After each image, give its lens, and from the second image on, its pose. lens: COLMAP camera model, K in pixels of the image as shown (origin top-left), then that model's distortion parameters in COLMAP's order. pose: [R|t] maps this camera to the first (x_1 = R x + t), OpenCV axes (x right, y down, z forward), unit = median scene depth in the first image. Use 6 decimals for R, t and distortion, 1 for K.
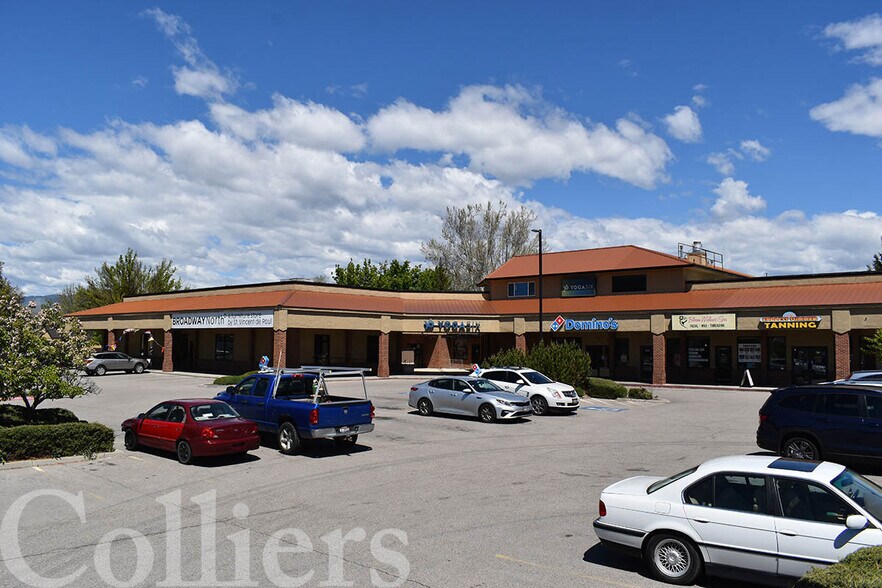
lens RADIAL K [[711.2, 0, 441.0], [0, 711.2, 294.0], [0, 0, 1]] dist [-0.090341, 0.008870]
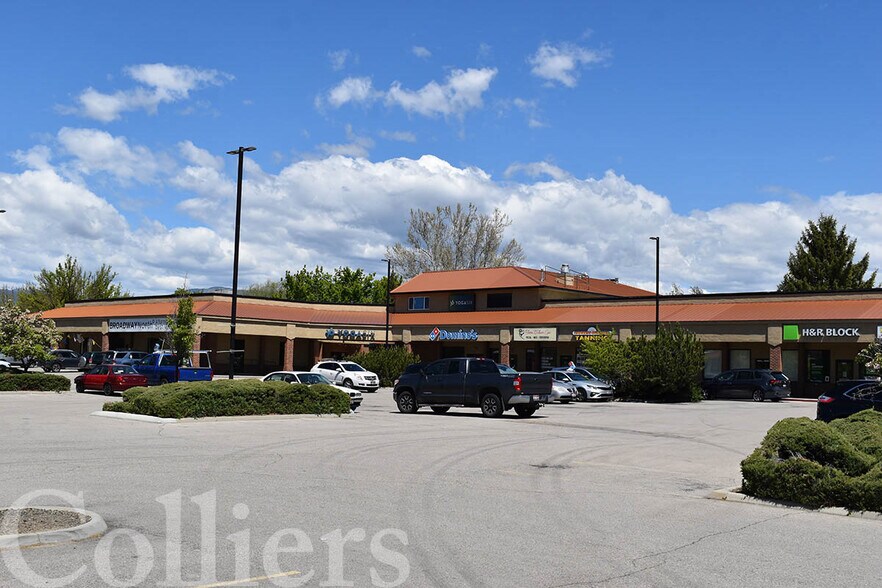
lens RADIAL K [[975.3, 0, 432.9], [0, 975.3, 292.8], [0, 0, 1]] dist [-0.046440, -0.008639]
pose [[0.998505, 0.018442, -0.051451, 0.266607], [-0.018820, 0.999799, -0.006879, -0.016241], [0.051313, 0.007837, 0.998652, -0.656648]]
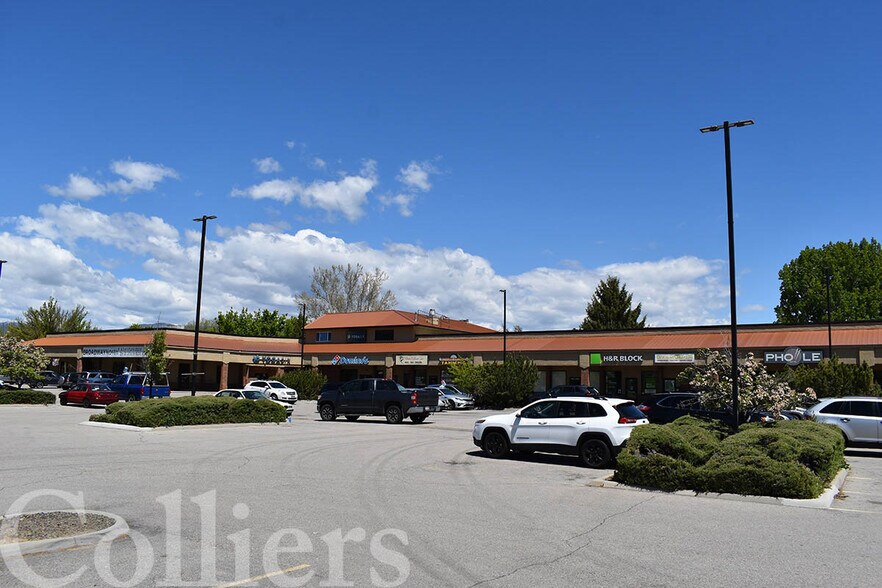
lens RADIAL K [[706.8, 0, 435.8], [0, 706.8, 296.5], [0, 0, 1]] dist [-0.092654, 0.012094]
pose [[0.993993, 0.029394, 0.105424, 0.236278], [-0.023486, 0.998106, -0.056859, -0.015695], [-0.106896, 0.054042, 0.992800, -0.626293]]
